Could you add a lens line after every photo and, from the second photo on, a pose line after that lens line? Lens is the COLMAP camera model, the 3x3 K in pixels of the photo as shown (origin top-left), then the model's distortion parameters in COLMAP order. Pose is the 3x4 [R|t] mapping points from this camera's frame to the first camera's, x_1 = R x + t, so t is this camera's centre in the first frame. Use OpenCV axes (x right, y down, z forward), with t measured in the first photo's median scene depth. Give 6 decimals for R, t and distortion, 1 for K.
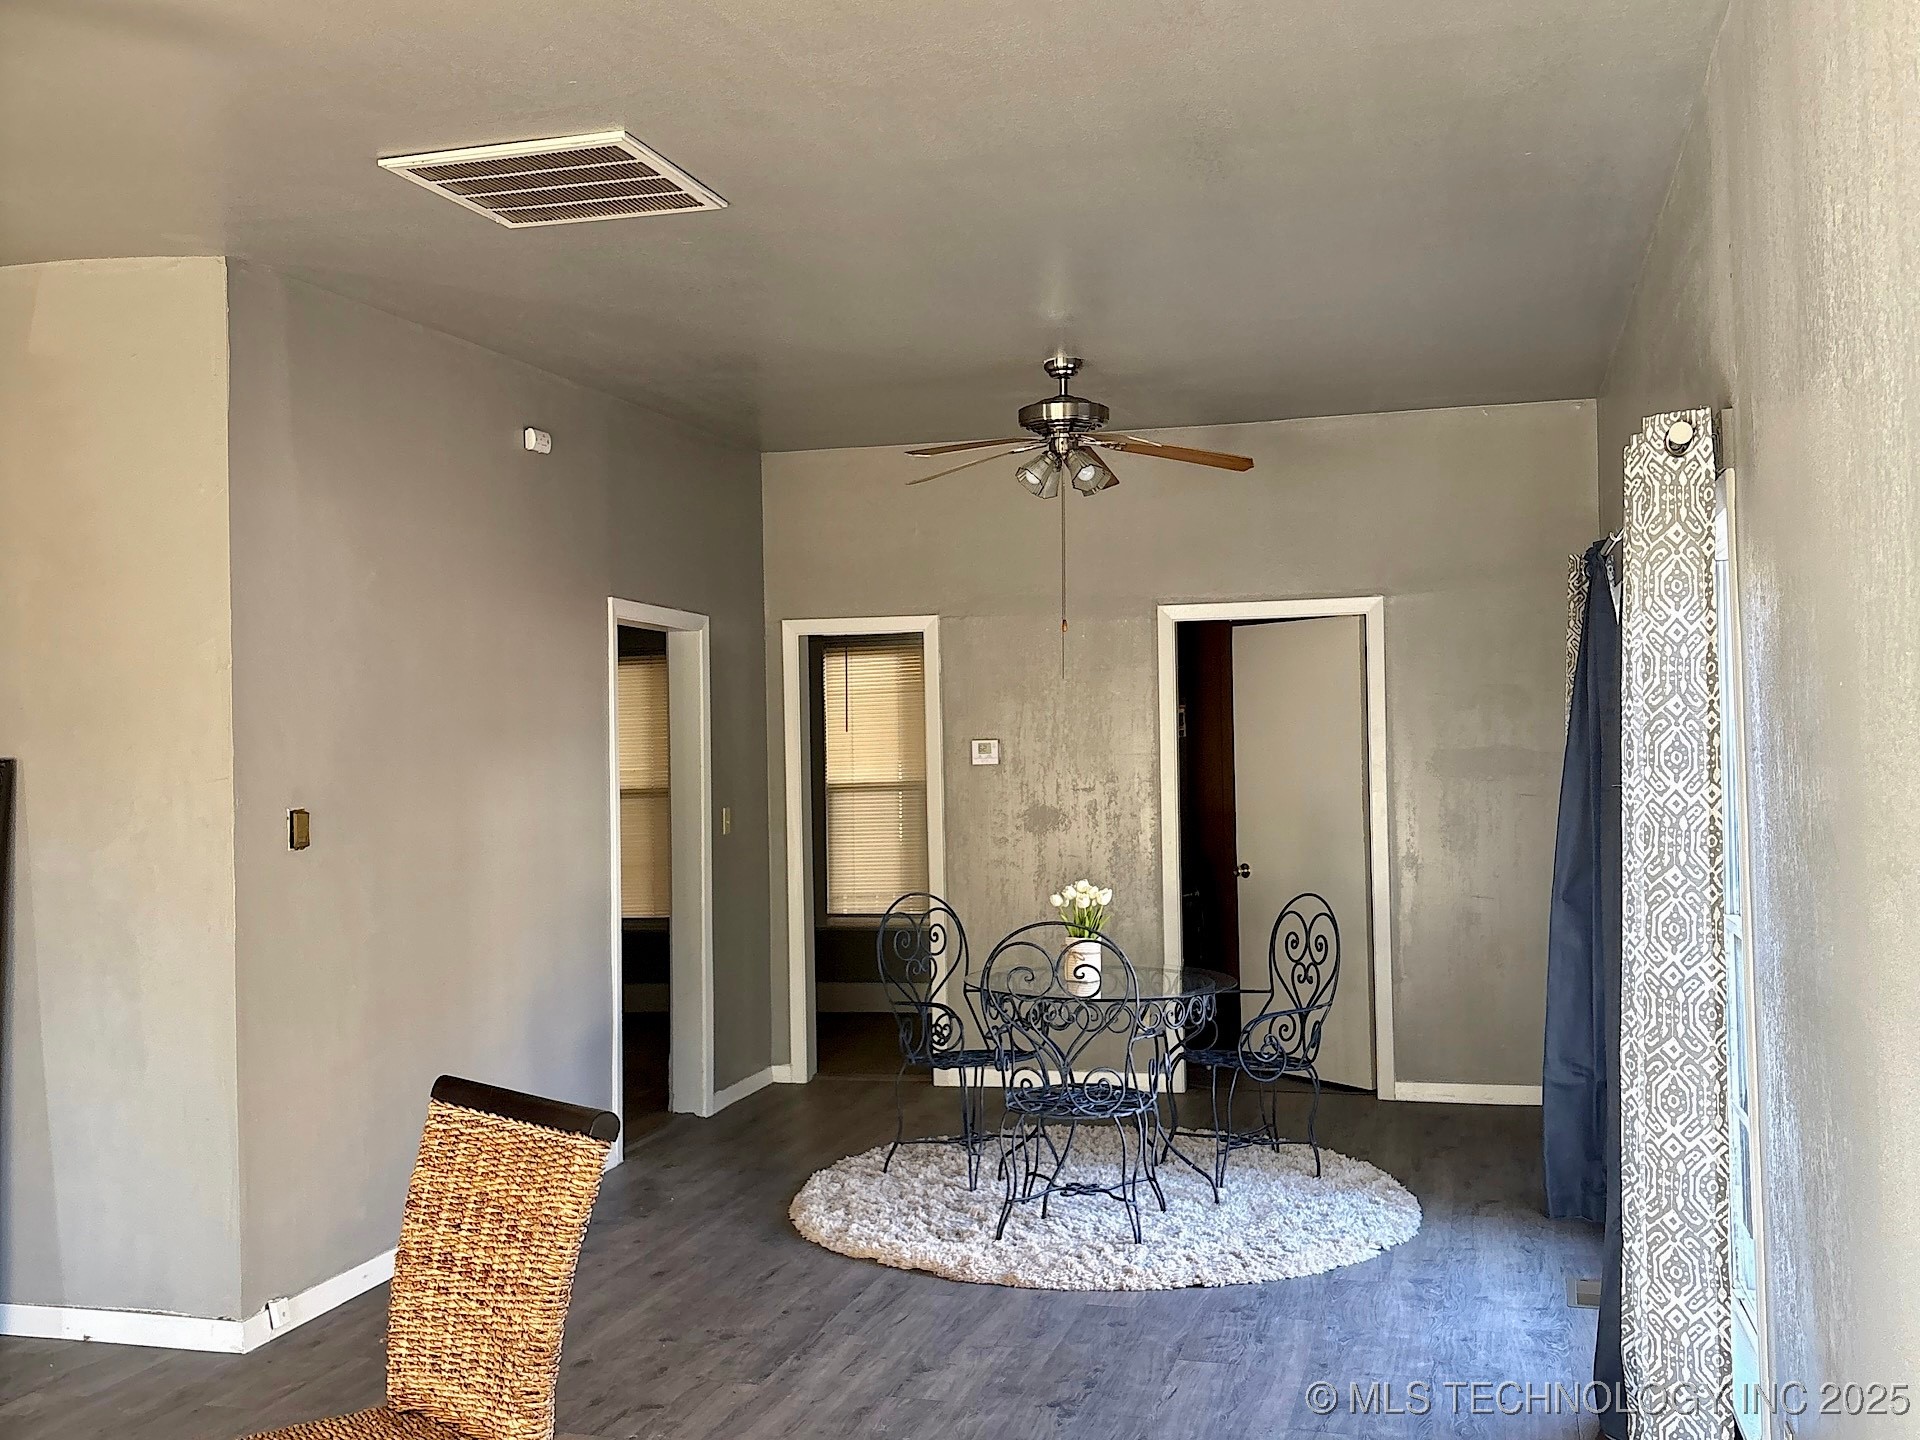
lens RADIAL K [[1937.9, 0, 919.1], [0, 1937.9, 688.6], [0, 0, 1]] dist [0.003712, 0.000000]
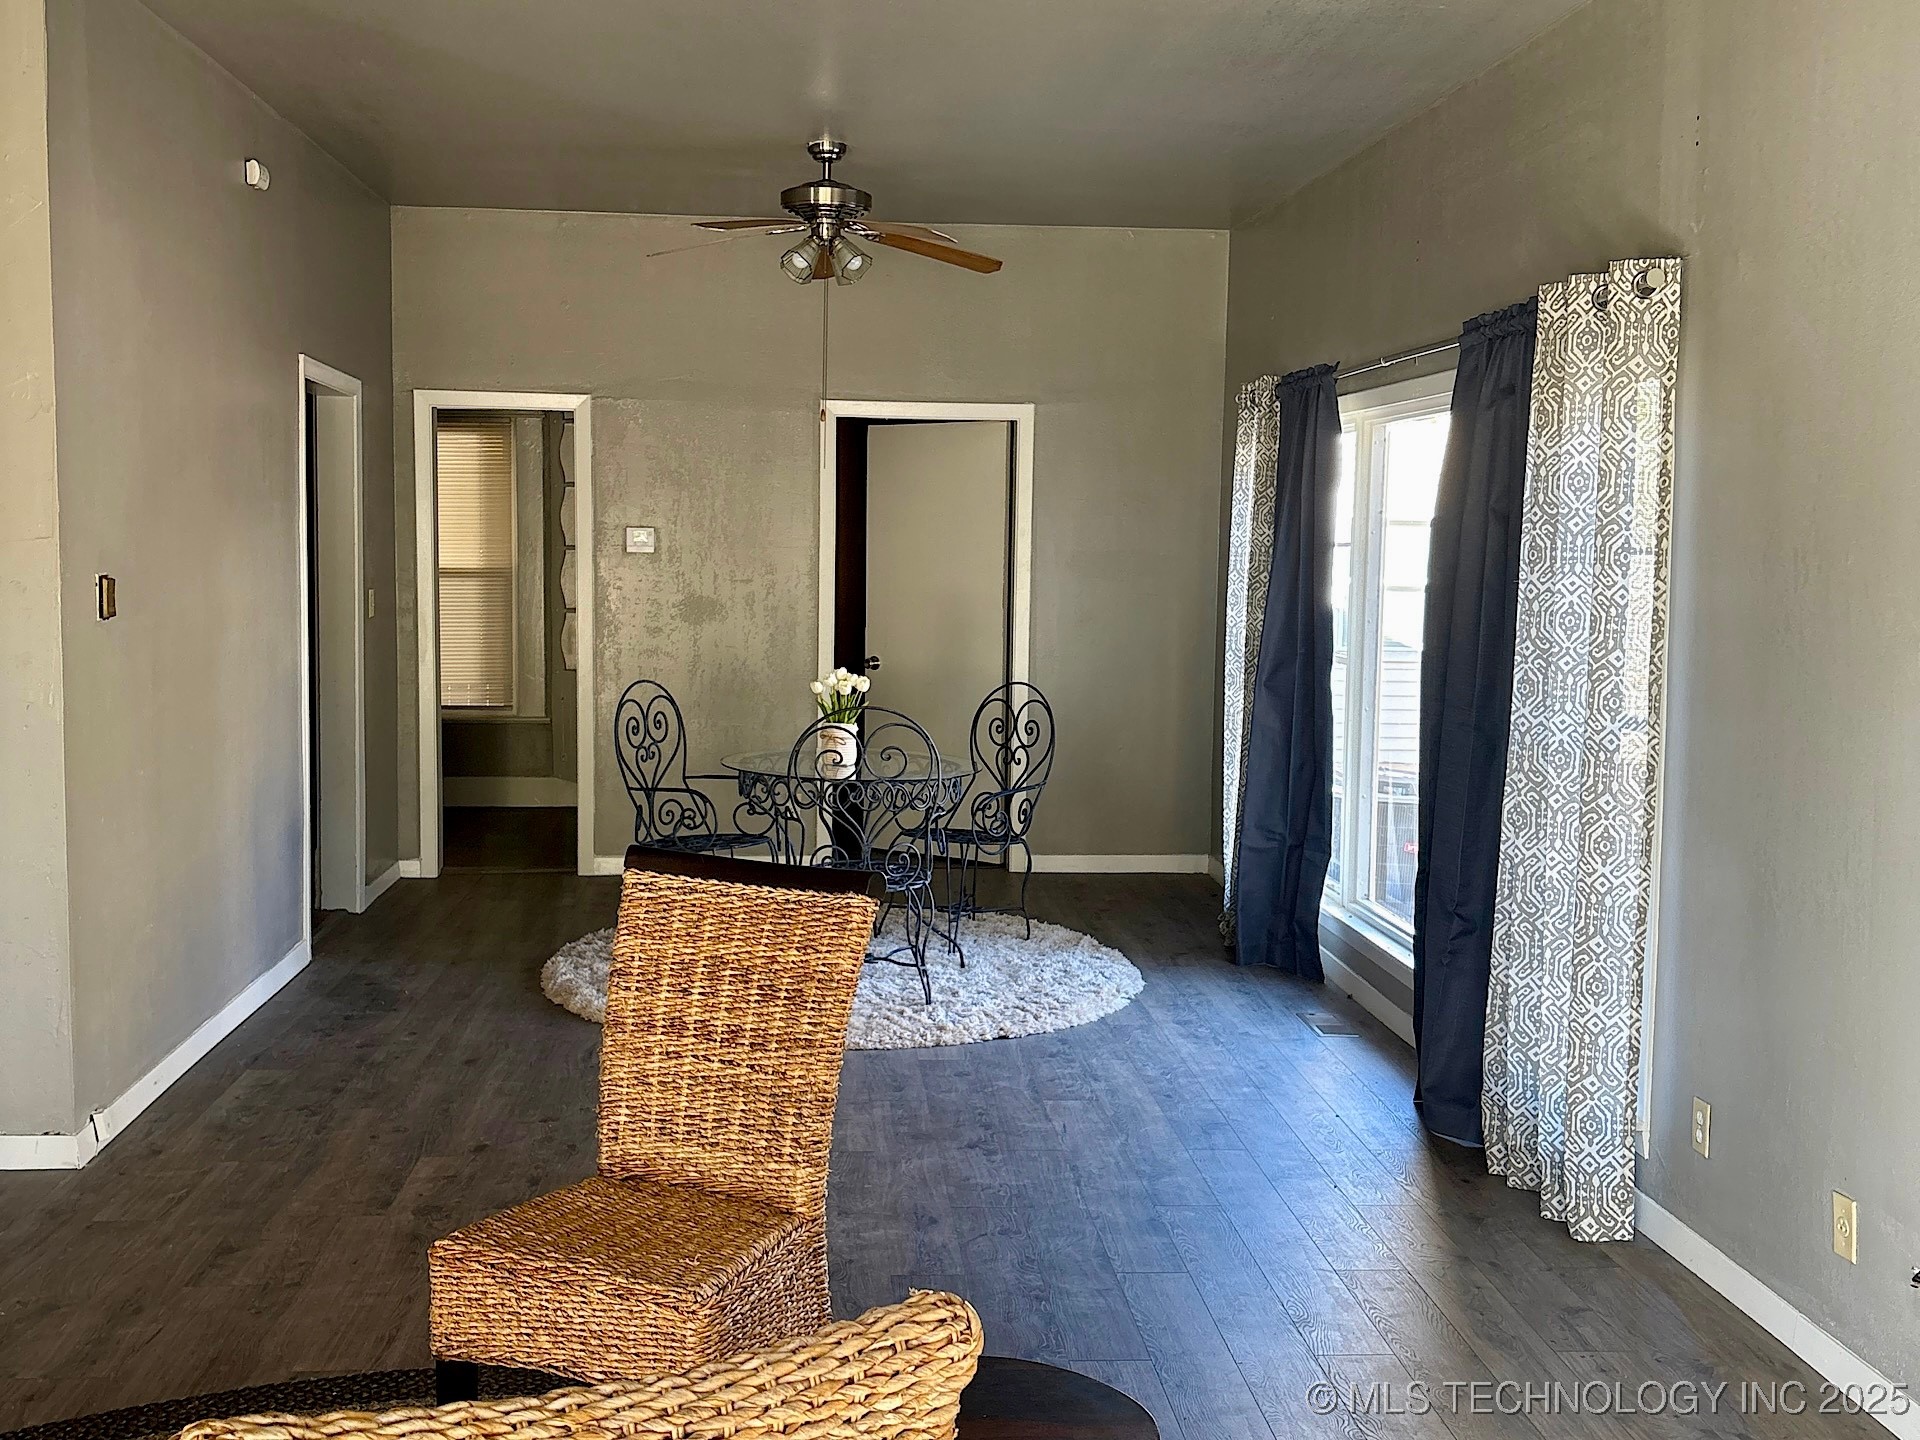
lens RADIAL K [[1937.9, 0, 958.2], [0, 1937.9, 723.8], [0, 0, 1]] dist [0.003712, 0.000000]
pose [[0.931182, 0.000321, 0.364555, -0.276414], [-0.043654, 0.992902, 0.110630, 0.015358], [-0.361932, -0.118931, 0.924587, 0.029983]]
